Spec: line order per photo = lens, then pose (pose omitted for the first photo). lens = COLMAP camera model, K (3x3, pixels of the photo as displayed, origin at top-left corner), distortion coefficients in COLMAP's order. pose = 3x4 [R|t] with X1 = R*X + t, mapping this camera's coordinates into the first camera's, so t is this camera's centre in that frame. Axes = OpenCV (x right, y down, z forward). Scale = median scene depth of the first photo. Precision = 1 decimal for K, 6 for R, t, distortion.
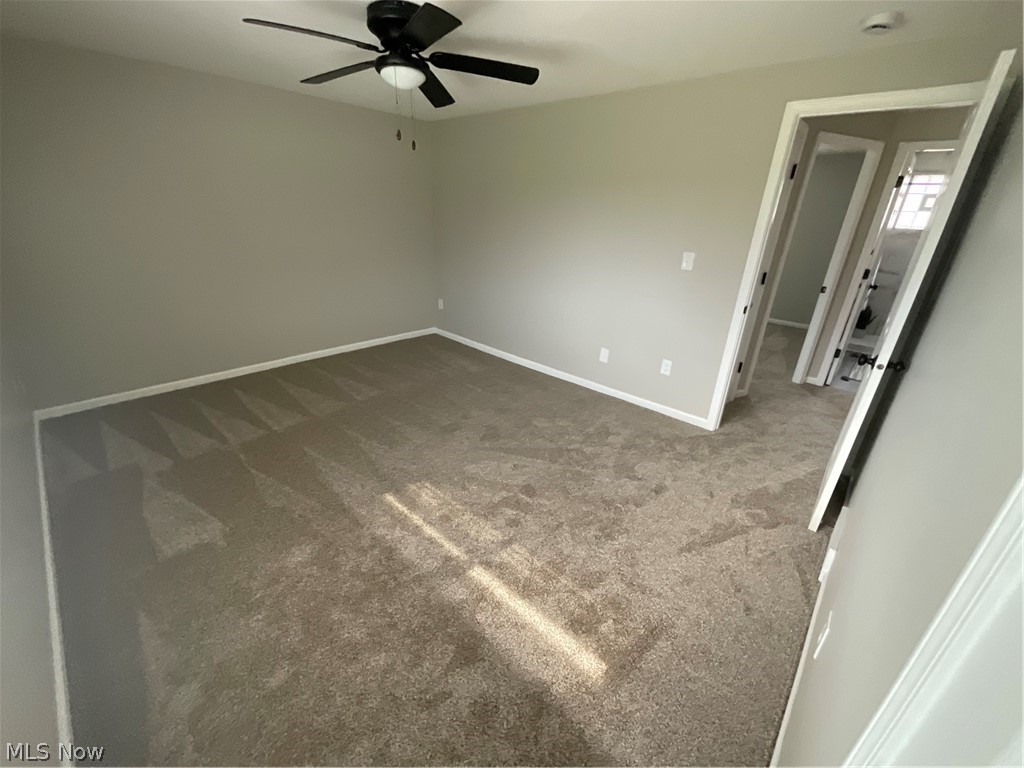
lens RADIAL K [[414.1, 0, 512.0], [0, 414.1, 384.0], [0, 0, 1]] dist [0.000904, 0.000486]
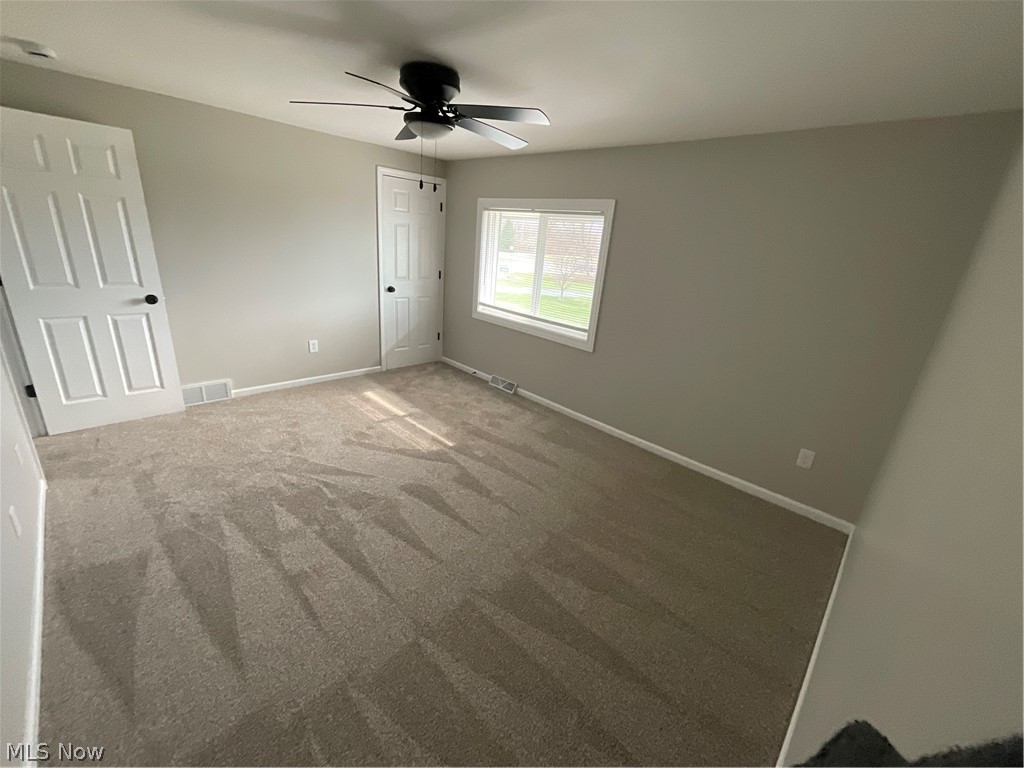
lens RADIAL K [[414.1, 0, 512.0], [0, 414.1, 384.0], [0, 0, 1]] dist [0.000904, 0.000486]
pose [[-0.993352, -0.115045, -0.003934, -0.496698], [-0.087095, 0.728801, 0.679164, -0.891975], [-0.075268, 0.674992, -0.733976, 1.970633]]
